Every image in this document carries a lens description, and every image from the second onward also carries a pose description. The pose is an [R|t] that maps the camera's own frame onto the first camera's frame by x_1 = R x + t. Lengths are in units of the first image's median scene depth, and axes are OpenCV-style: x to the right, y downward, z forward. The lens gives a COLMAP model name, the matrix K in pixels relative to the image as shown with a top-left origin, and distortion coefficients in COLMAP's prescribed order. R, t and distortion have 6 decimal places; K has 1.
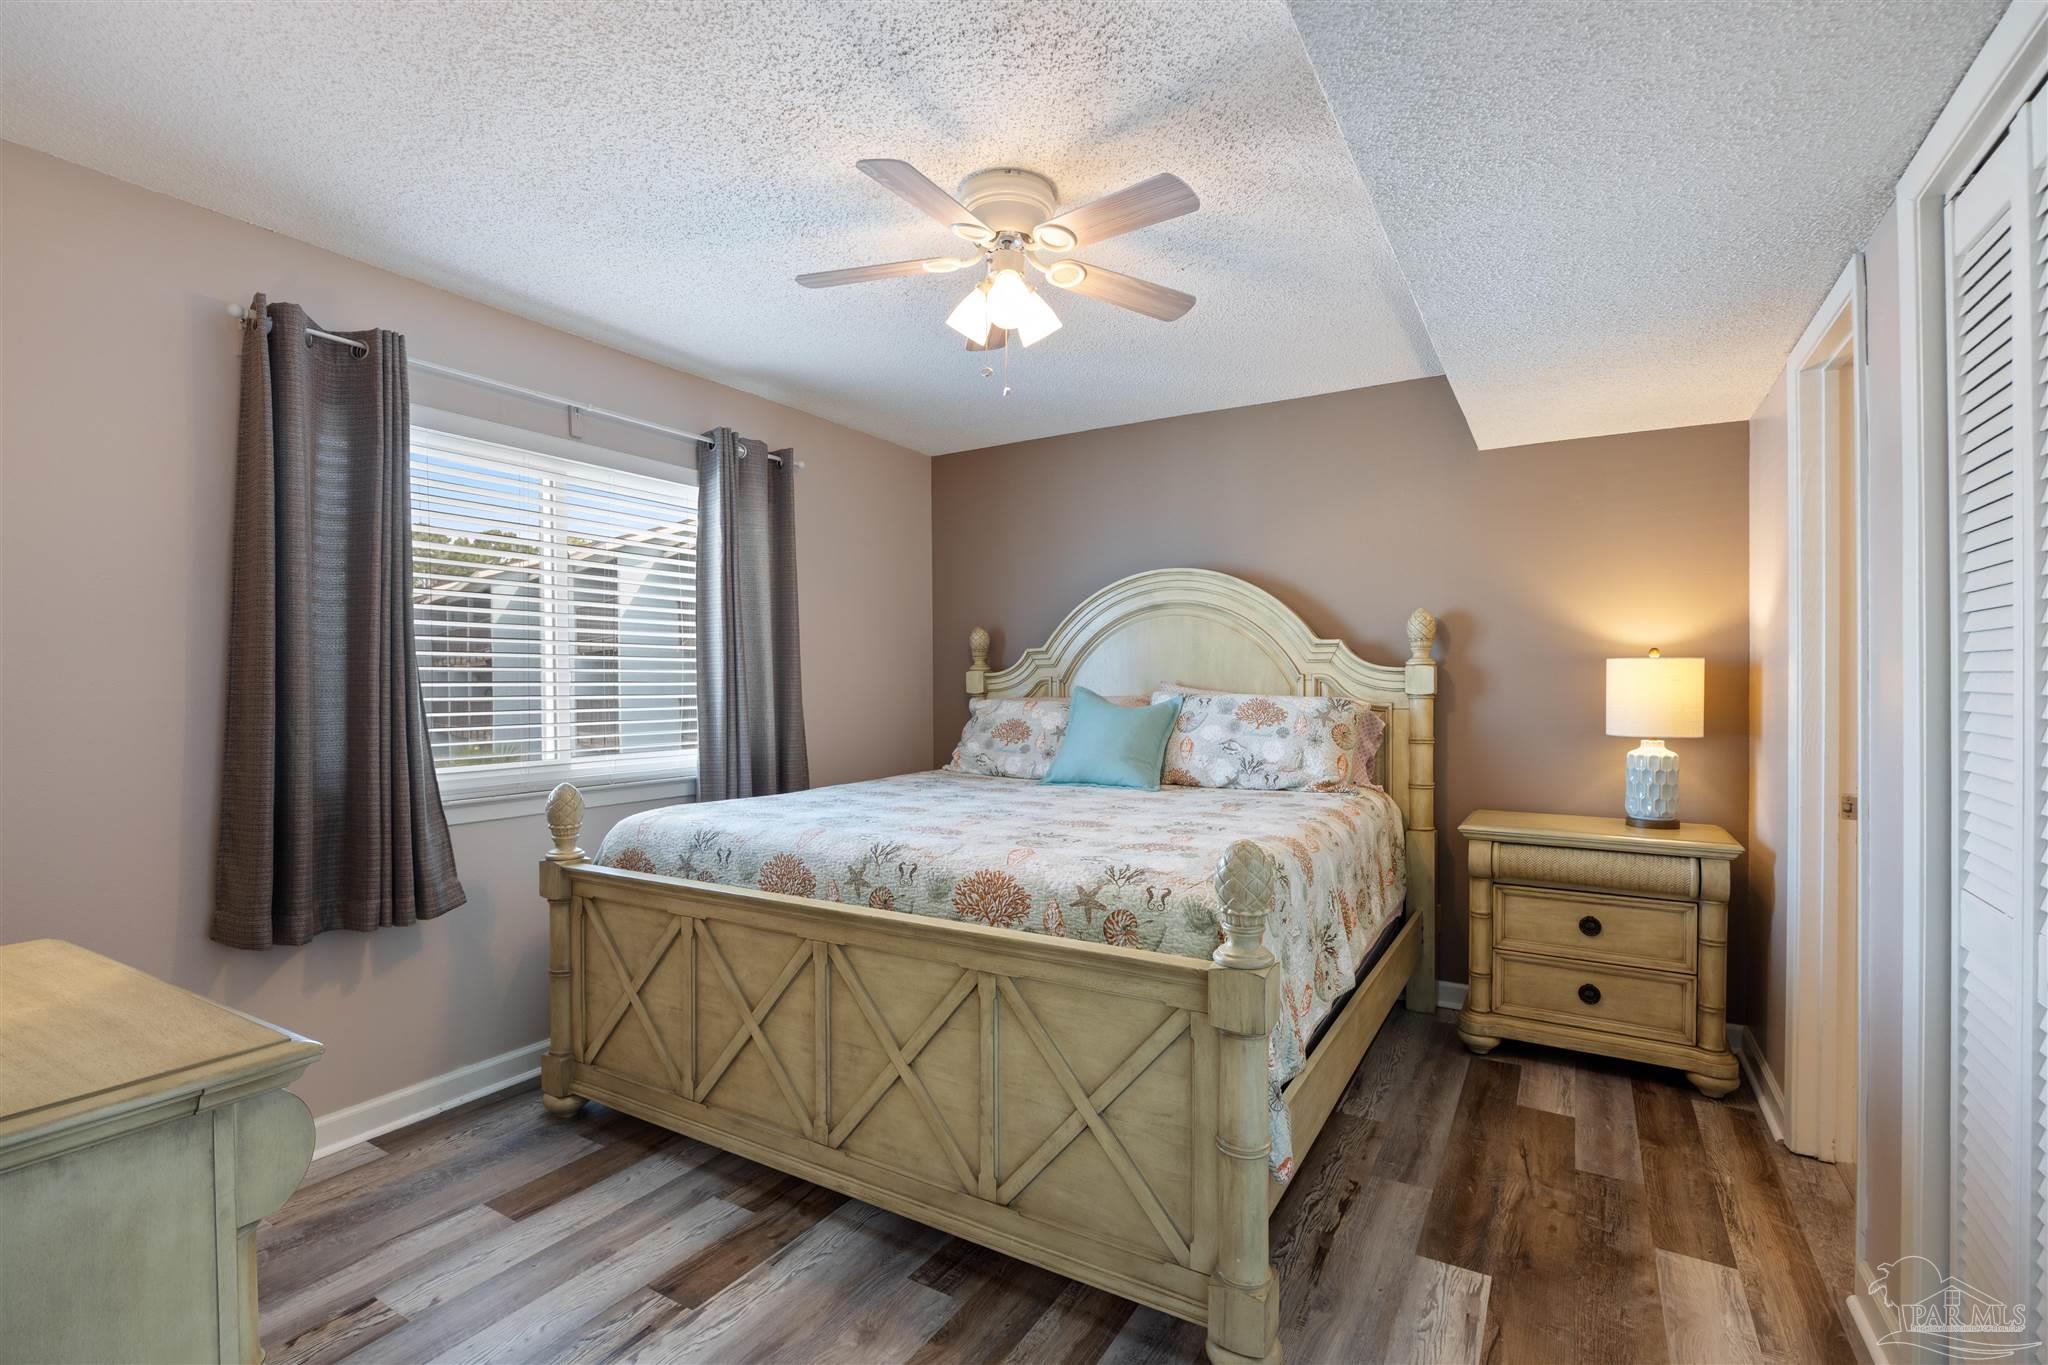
lens RADIAL K [[909.4, 0, 1021.1], [0, 909.4, 702.9], [0, 0, 1]] dist [-0.012190, 0.000586]
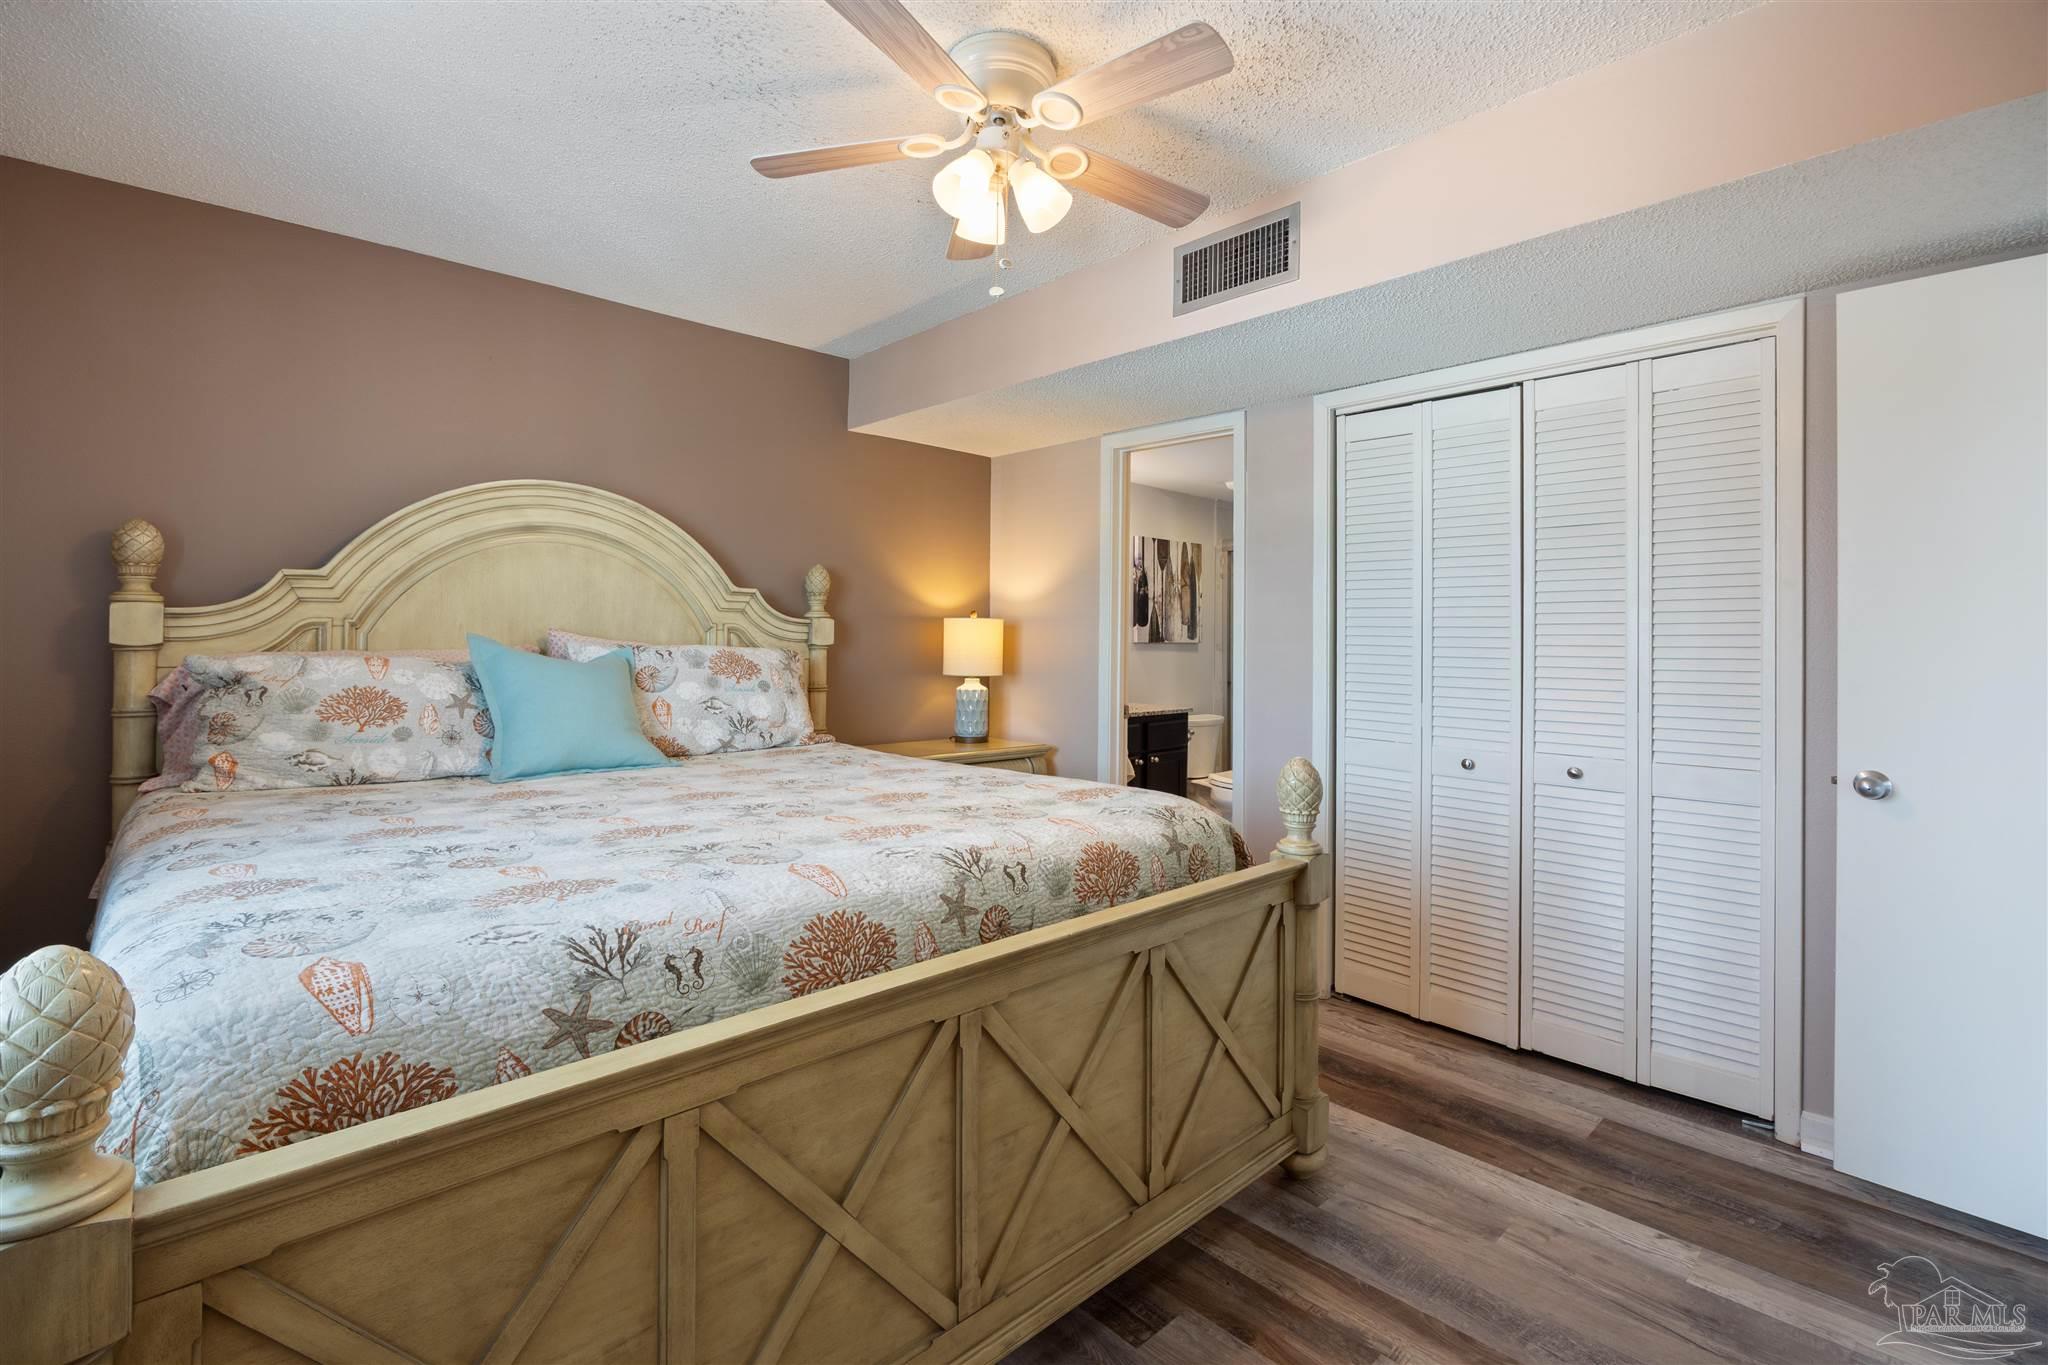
lens RADIAL K [[909.4, 0, 1025.4], [0, 909.4, 632.3], [0, 0, 1]] dist [-0.012190, 0.000586]
pose [[0.286900, 0.012126, 0.957884, -0.518013], [0.008770, 0.999845, -0.015283, -0.006081], [-0.957920, 0.012785, 0.286749, 0.459084]]
